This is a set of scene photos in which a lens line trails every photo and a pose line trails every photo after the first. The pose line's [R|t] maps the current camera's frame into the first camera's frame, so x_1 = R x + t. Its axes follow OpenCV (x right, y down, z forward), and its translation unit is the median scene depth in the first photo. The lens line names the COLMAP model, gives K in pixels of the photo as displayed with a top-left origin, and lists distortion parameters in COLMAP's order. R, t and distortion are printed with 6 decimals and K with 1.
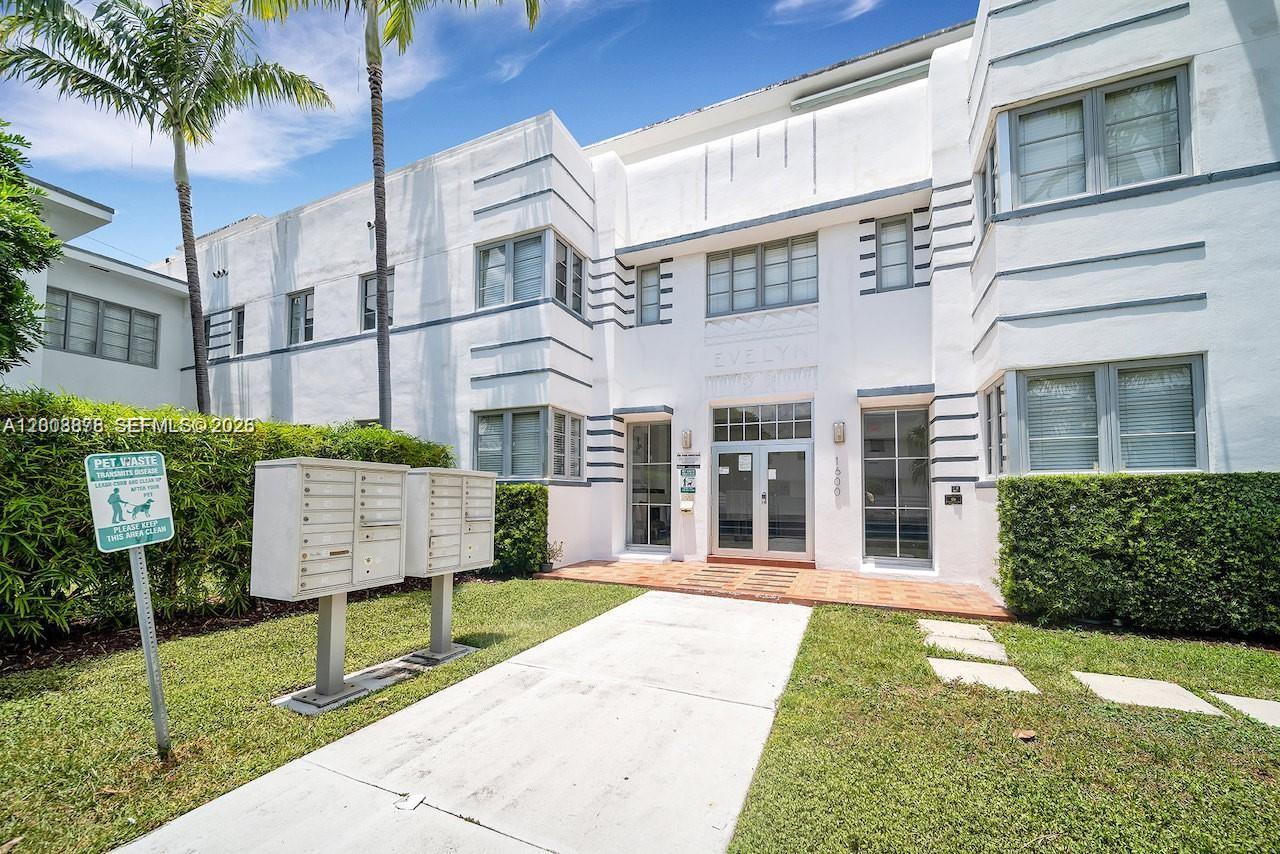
lens RADIAL K [[484.7, 0, 649.4], [0, 484.7, 472.2], [0, 0, 1]] dist [0.000508, 0.000011]
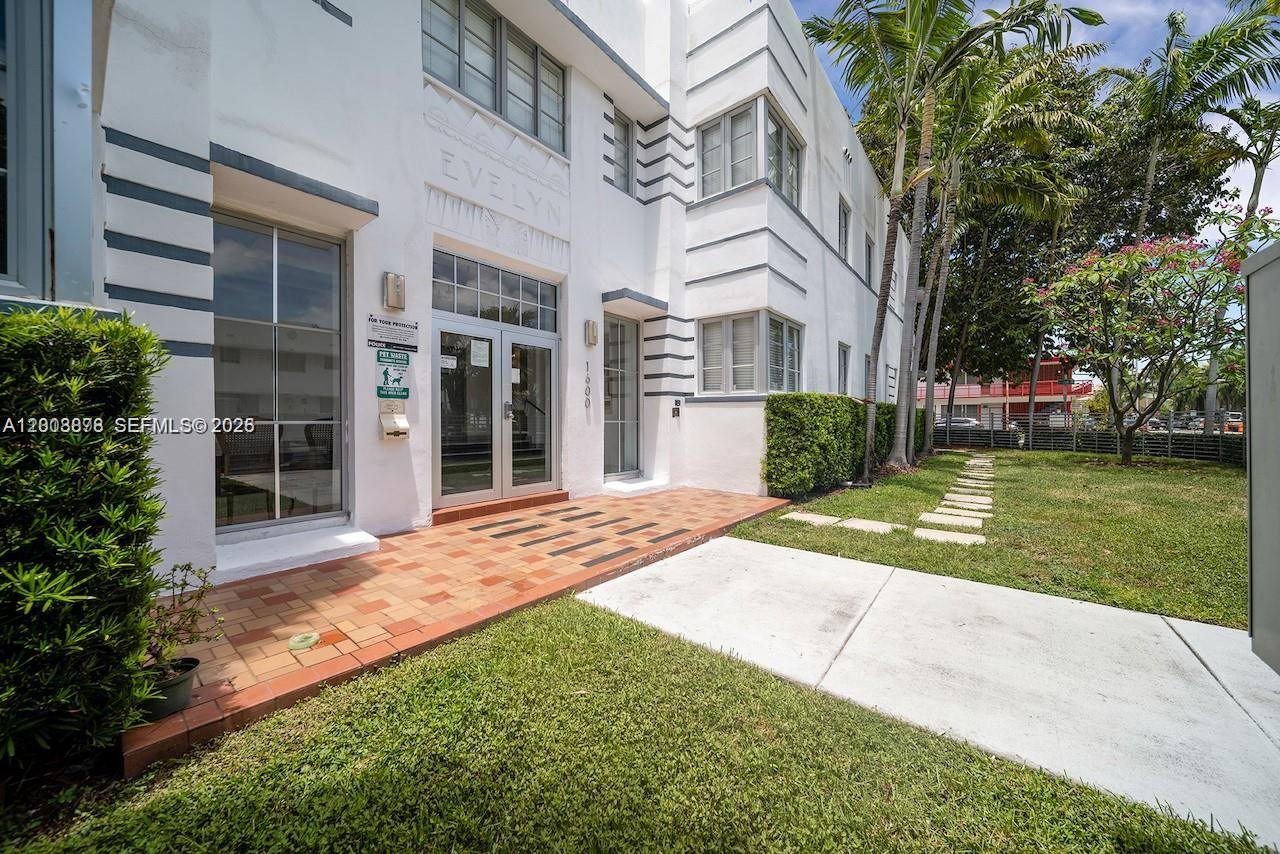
lens RADIAL K [[453.6, 0, 637.2], [0, 453.6, 424.2], [0, 0, 1]] dist [-0.001813, -0.000926]
pose [[0.269879, -0.012777, 0.962810, -0.325480], [-0.038993, 0.998947, 0.024187, 0.050910], [-0.962105, -0.044070, 0.269096, 0.666433]]
